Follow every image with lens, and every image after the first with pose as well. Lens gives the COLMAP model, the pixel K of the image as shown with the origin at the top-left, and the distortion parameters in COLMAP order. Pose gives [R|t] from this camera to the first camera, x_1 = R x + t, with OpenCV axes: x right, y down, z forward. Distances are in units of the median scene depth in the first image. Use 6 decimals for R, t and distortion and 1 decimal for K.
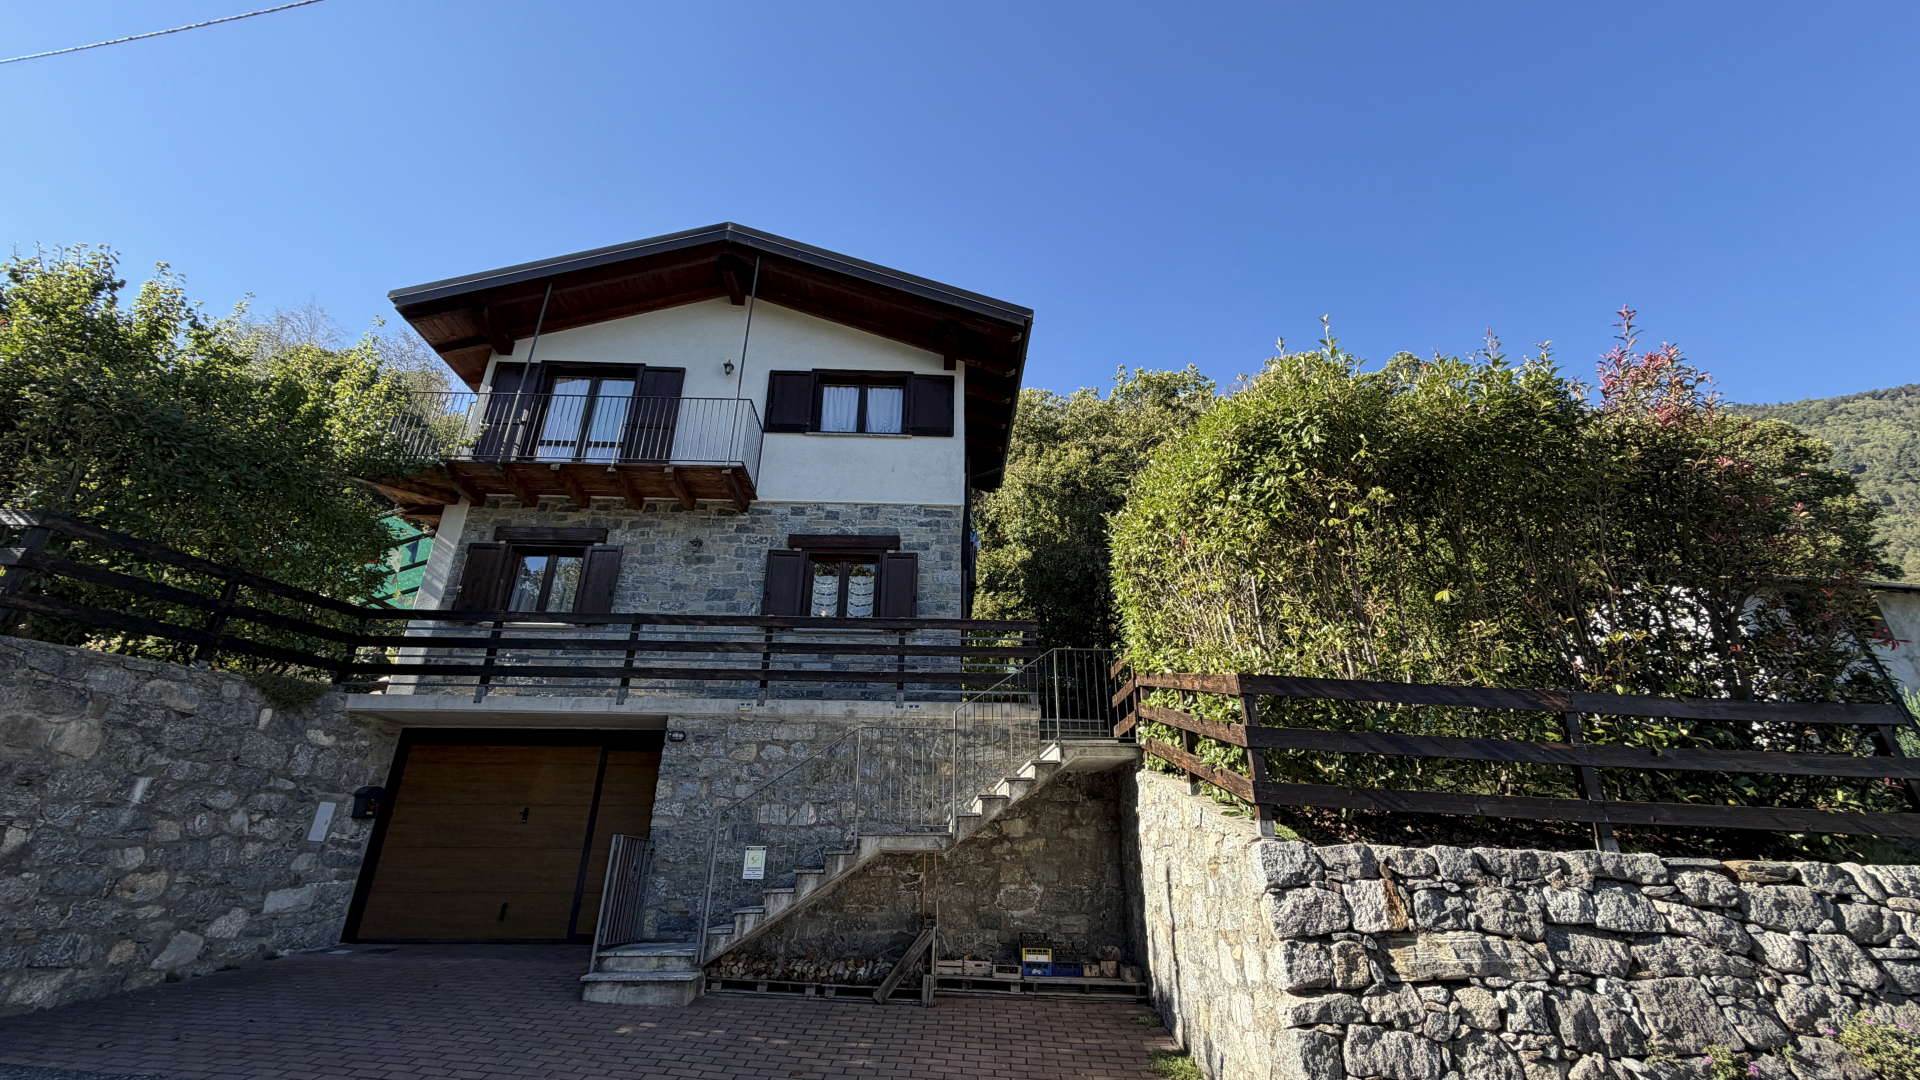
lens RADIAL K [[761.0, 0, 957.7], [0, 761.0, 544.9], [0, 0, 1]] dist [0.001900, -0.000139]
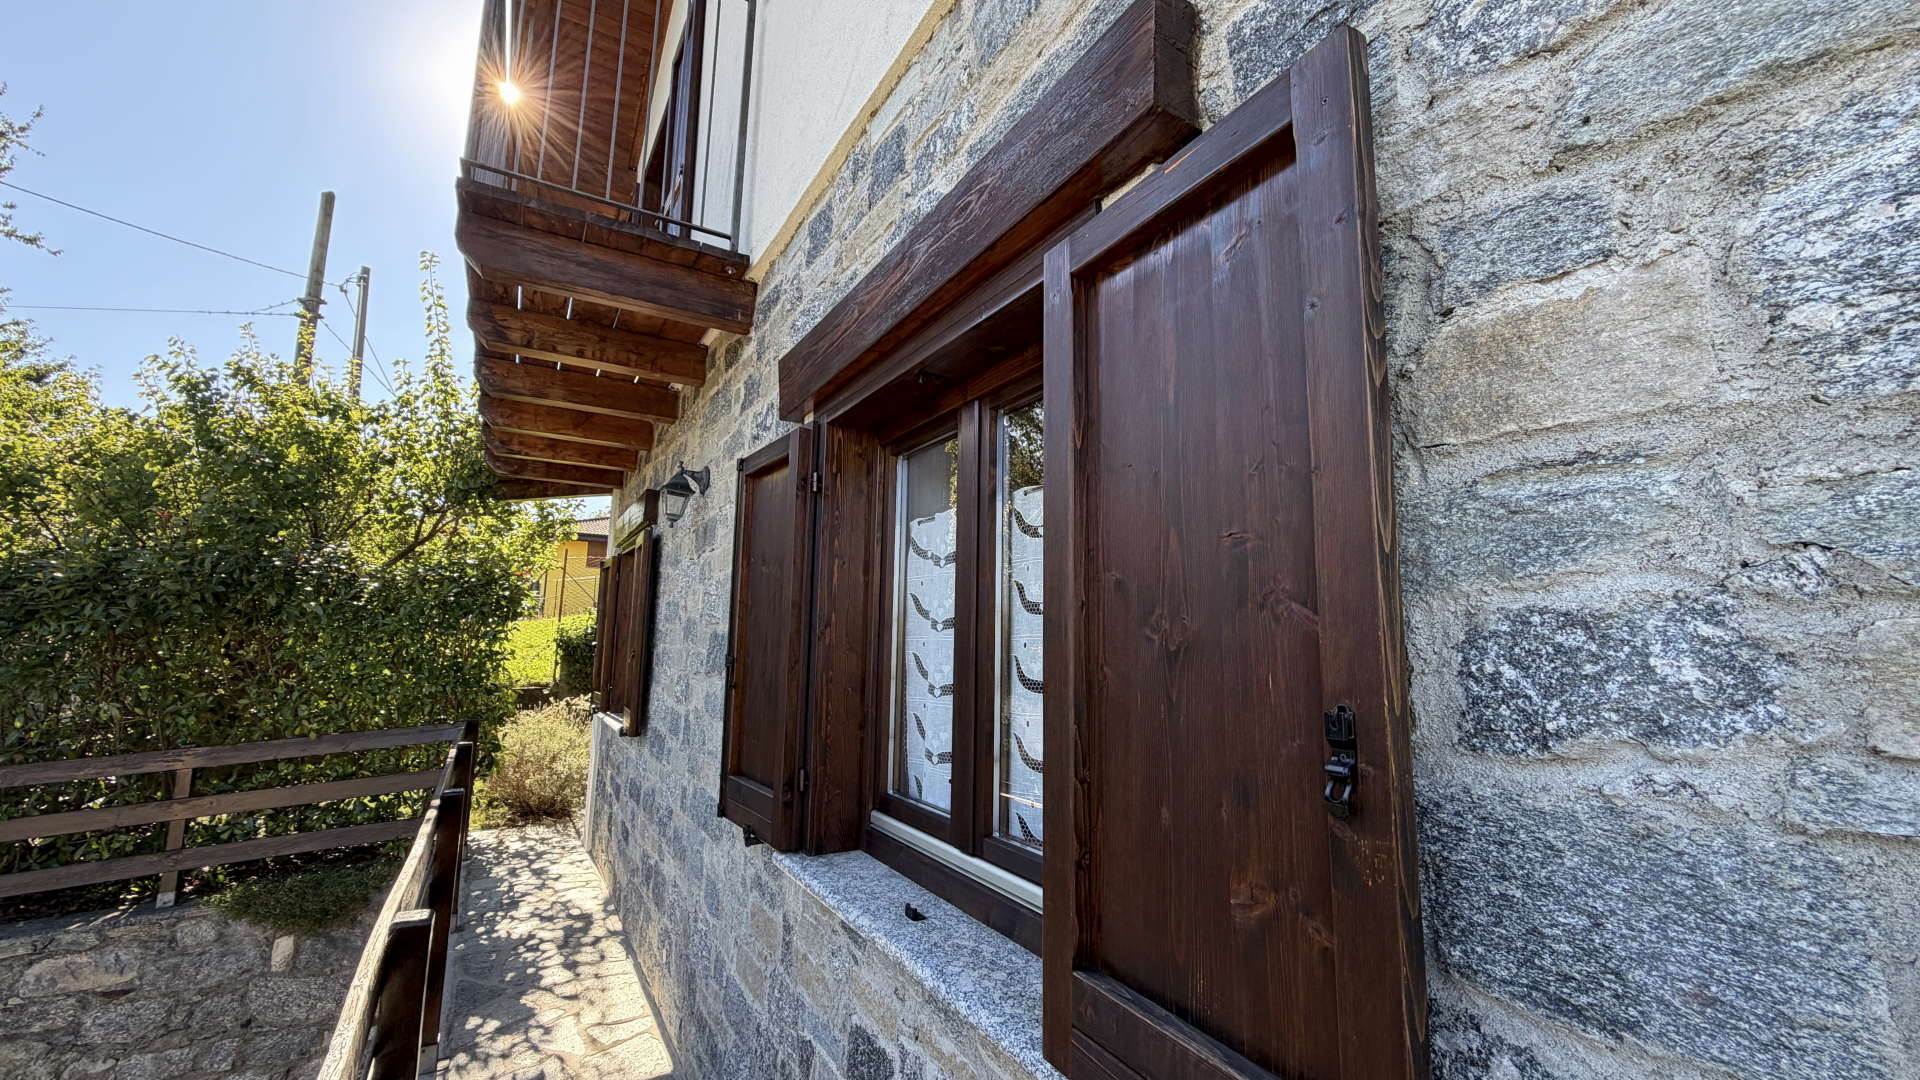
lens RADIAL K [[761.0, 0, 958.0], [0, 761.0, 536.6], [0, 0, 1]] dist [0.001900, -0.000139]
pose [[0.464916, -0.119811, -0.877211, -0.015034], [0.340927, 0.938623, 0.052490, 0.046931], [0.817081, -0.323468, 0.477228, 1.095961]]
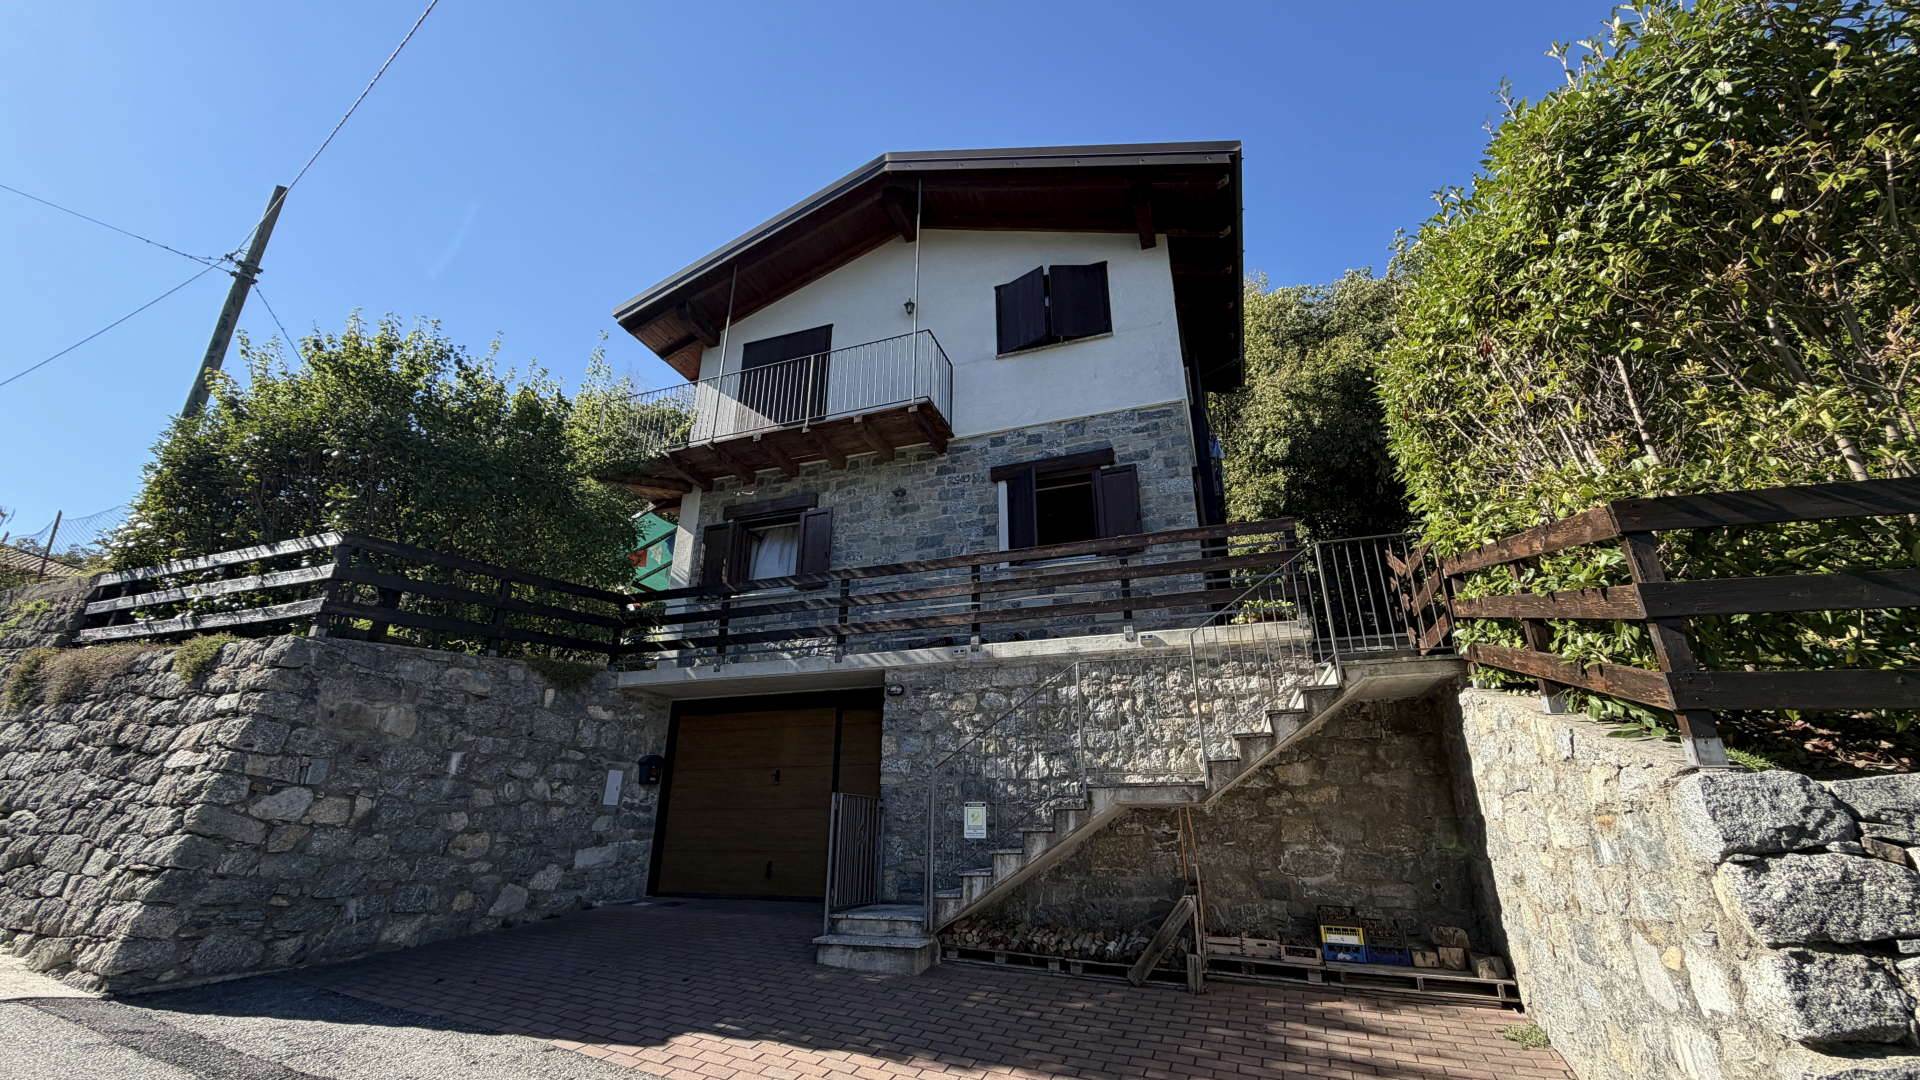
lens RADIAL K [[761.0, 0, 957.3], [0, 761.0, 544.3], [0, 0, 1]] dist [0.001900, -0.000139]
pose [[0.928552, -0.135181, -0.345714, 0.052813], [0.150685, 0.988414, 0.018236, 0.064631], [0.339243, -0.069028, 0.938163, 0.147724]]
